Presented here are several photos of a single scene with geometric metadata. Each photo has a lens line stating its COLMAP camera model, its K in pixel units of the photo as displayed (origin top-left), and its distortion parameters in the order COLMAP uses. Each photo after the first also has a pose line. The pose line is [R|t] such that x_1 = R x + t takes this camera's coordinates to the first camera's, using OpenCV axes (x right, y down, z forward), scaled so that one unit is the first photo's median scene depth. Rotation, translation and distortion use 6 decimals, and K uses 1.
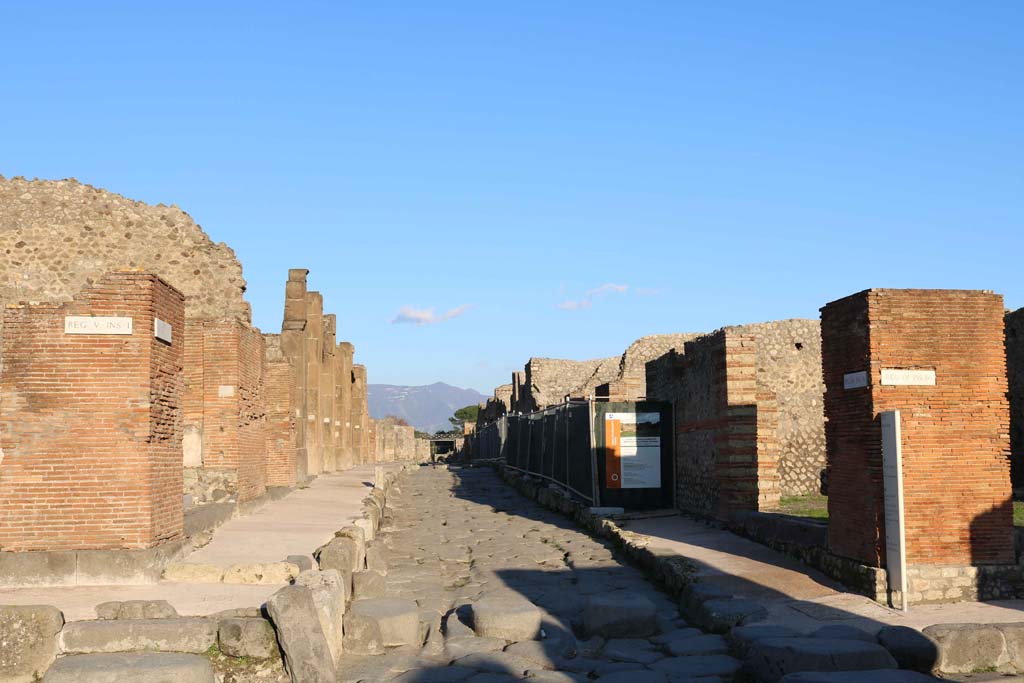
lens RADIAL K [[1409.6, 0, 511.7], [0, 1409.6, 341.3], [0, 0, 1]] dist [0.019658, 0.000000]
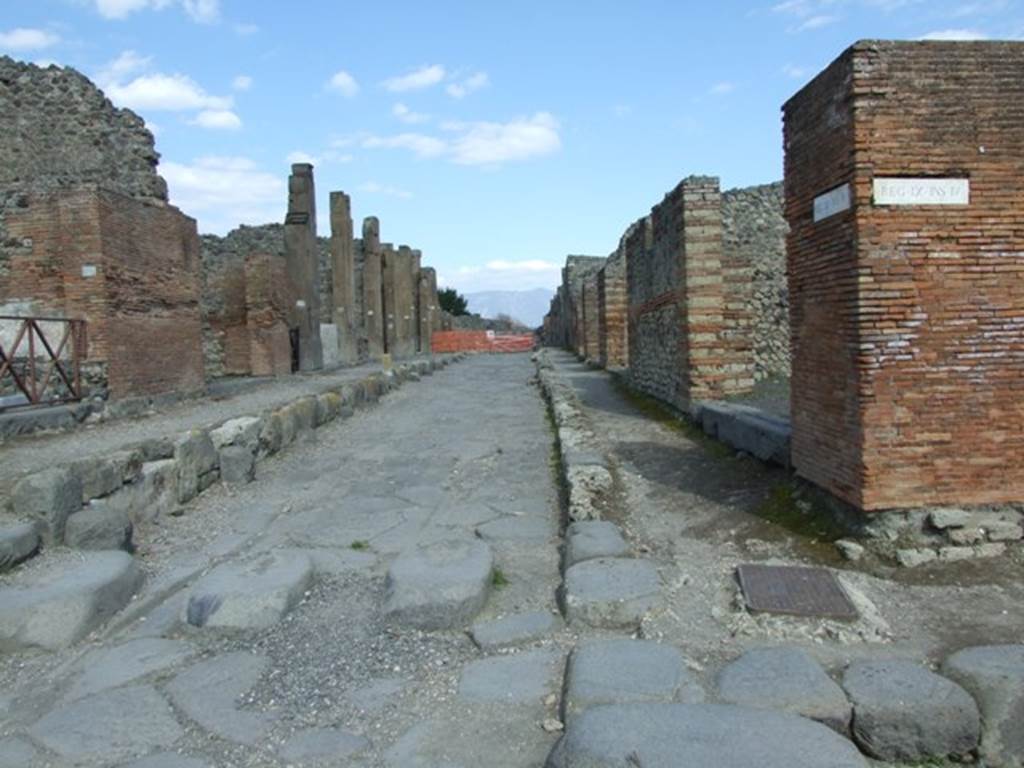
lens RADIAL K [[1005.4, 0, 511.9], [0, 1005.4, 385.6], [0, 0, 1]] dist [0.022791, 0.000000]
pose [[0.994884, -0.015663, -0.099803, 0.108599], [0.027817, 0.992192, 0.121577, 0.035835], [0.097119, -0.123731, 0.987552, 0.398550]]
